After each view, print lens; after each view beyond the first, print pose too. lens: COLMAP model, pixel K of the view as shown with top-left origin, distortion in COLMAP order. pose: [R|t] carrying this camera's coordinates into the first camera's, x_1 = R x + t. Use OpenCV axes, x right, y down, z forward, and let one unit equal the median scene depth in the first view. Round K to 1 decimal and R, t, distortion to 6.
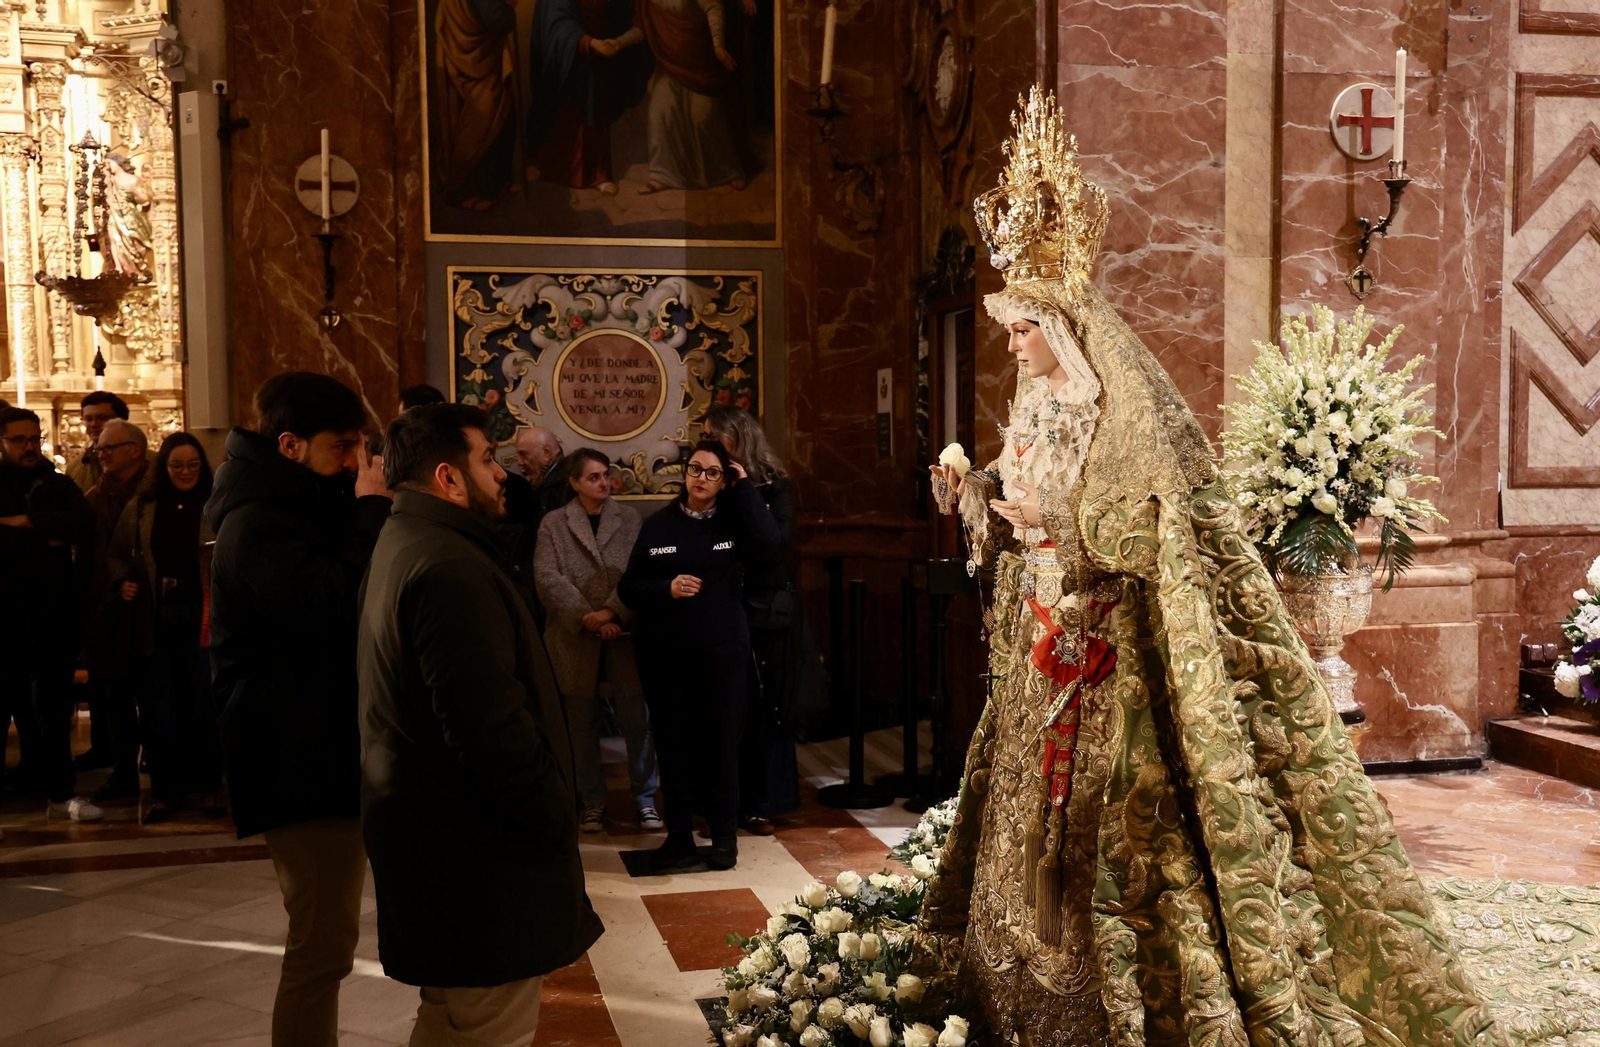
lens RADIAL K [[1690.5, 0, 762.7], [0, 1690.5, 533.9], [0, 0, 1]] dist [0.018301, 0.057947]
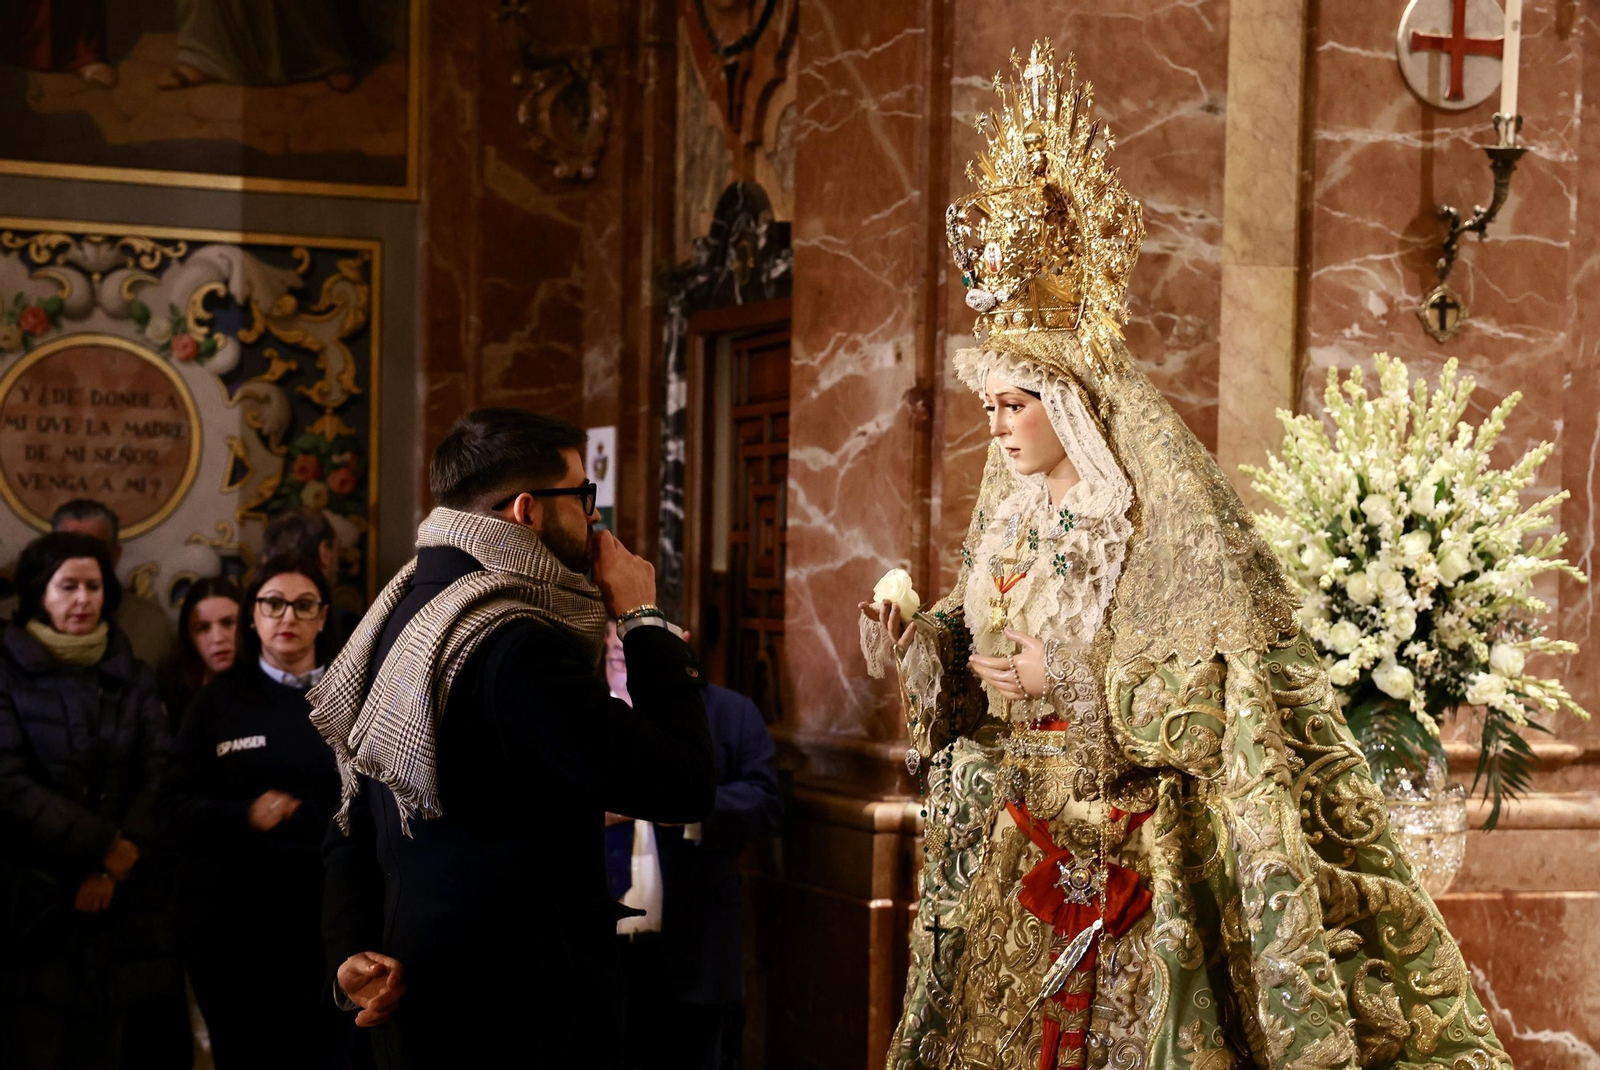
lens RADIAL K [[3128.7, 0, 798.8], [0, 3128.7, 596.0], [0, 0, 1]] dist [0.258333, -0.032216]
pose [[0.988697, 0.025933, 0.147669, -0.048561], [-0.019702, 0.998859, -0.043506, 0.004849], [-0.148628, 0.040105, 0.988080, -0.091453]]
